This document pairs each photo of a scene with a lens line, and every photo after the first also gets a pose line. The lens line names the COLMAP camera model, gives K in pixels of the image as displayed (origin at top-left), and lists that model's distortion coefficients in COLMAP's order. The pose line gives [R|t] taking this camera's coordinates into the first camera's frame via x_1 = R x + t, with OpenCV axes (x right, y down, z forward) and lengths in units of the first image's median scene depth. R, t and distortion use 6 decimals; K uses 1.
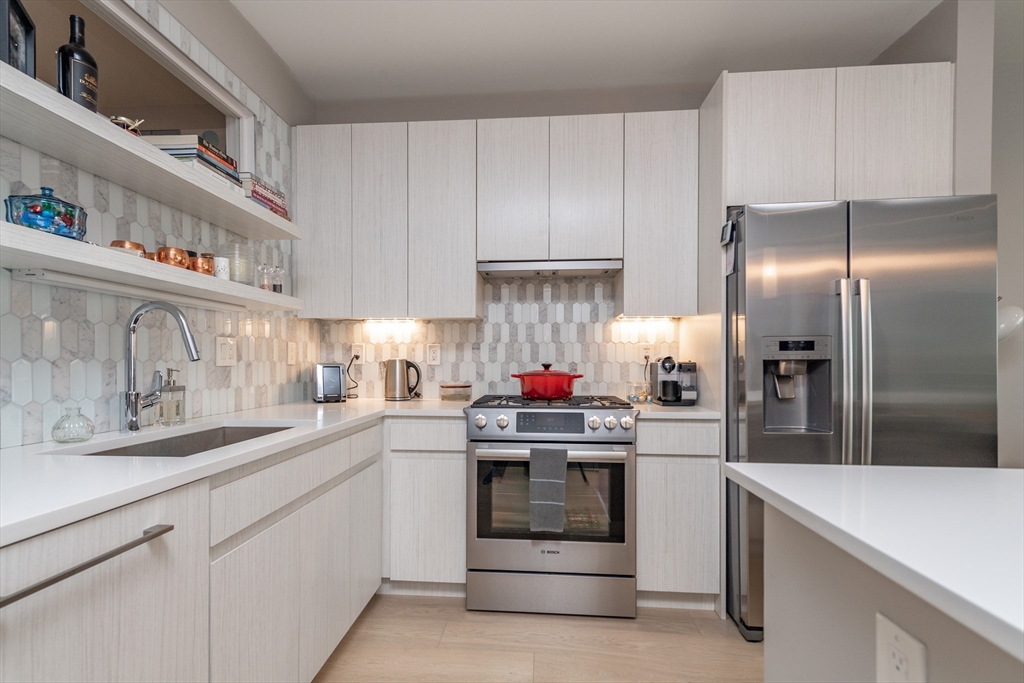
lens RADIAL K [[467.6, 0, 508.1], [0, 467.6, 363.4], [0, 0, 1]] dist [0.014694, 0.000493]
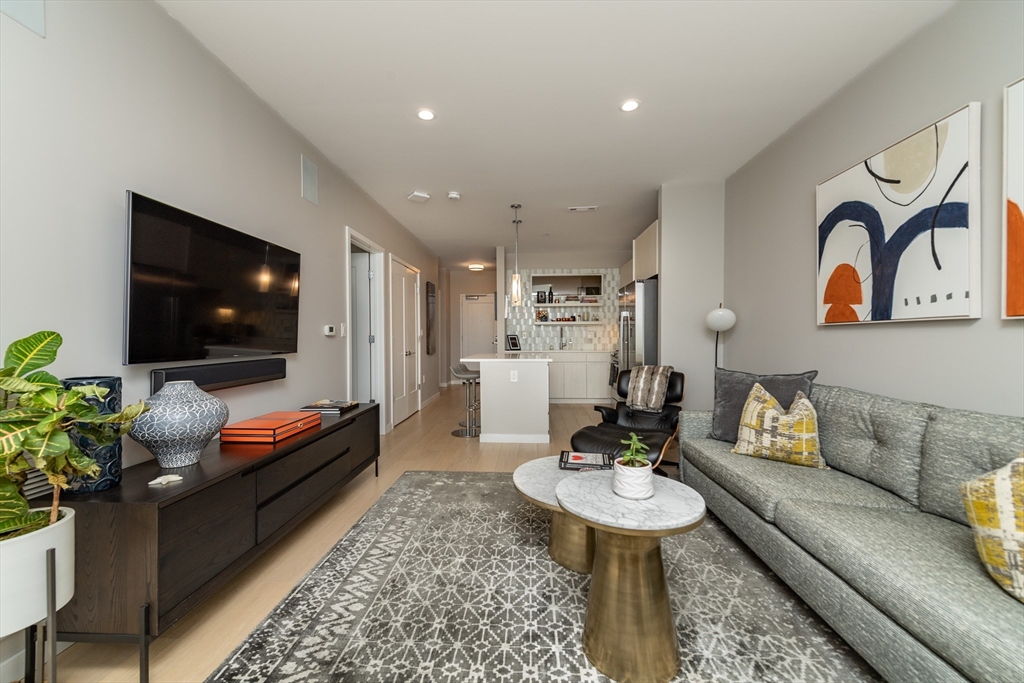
lens RADIAL K [[406.6, 0, 507.5], [0, 406.6, 335.3], [0, 0, 1]] dist [-0.002659, -0.000003]
pose [[0.019765, -0.000233, -0.999805, 2.497344], [0.001994, 0.999998, -0.000193, -0.019949], [0.999803, -0.001990, 0.019765, 0.132540]]
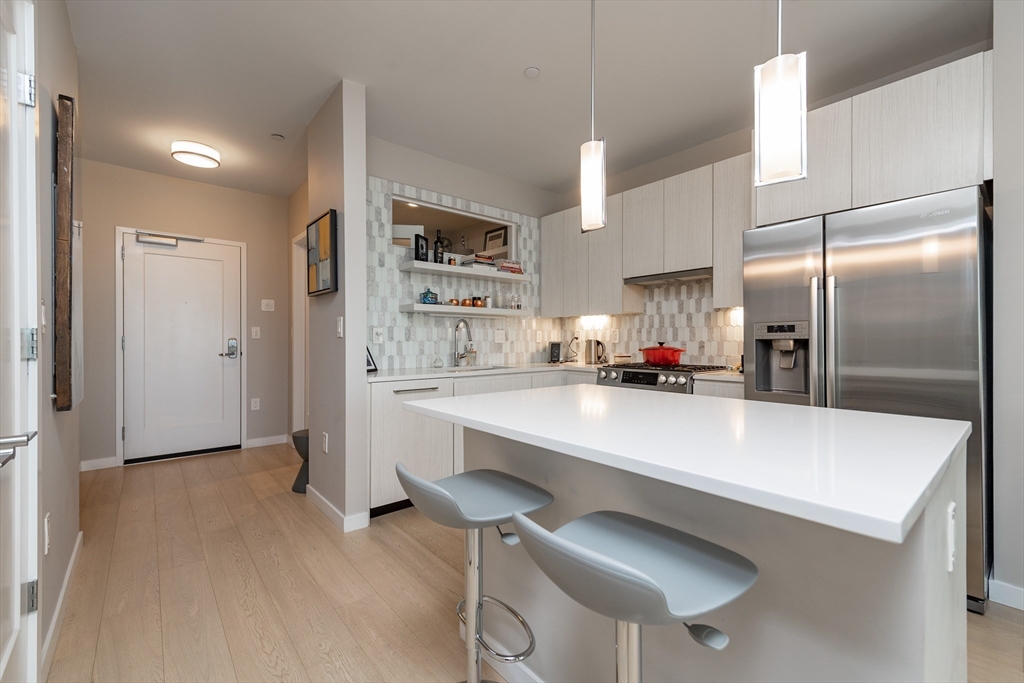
lens RADIAL K [[424.6, 0, 511.6], [0, 424.6, 338.3], [0, 0, 1]] dist [-0.000057, -0.000036]
pose [[0.708484, -0.006431, -0.705697, 0.690304], [0.000959, 0.999966, -0.008150, -0.001024], [0.705726, 0.005097, 0.708467, -0.309796]]
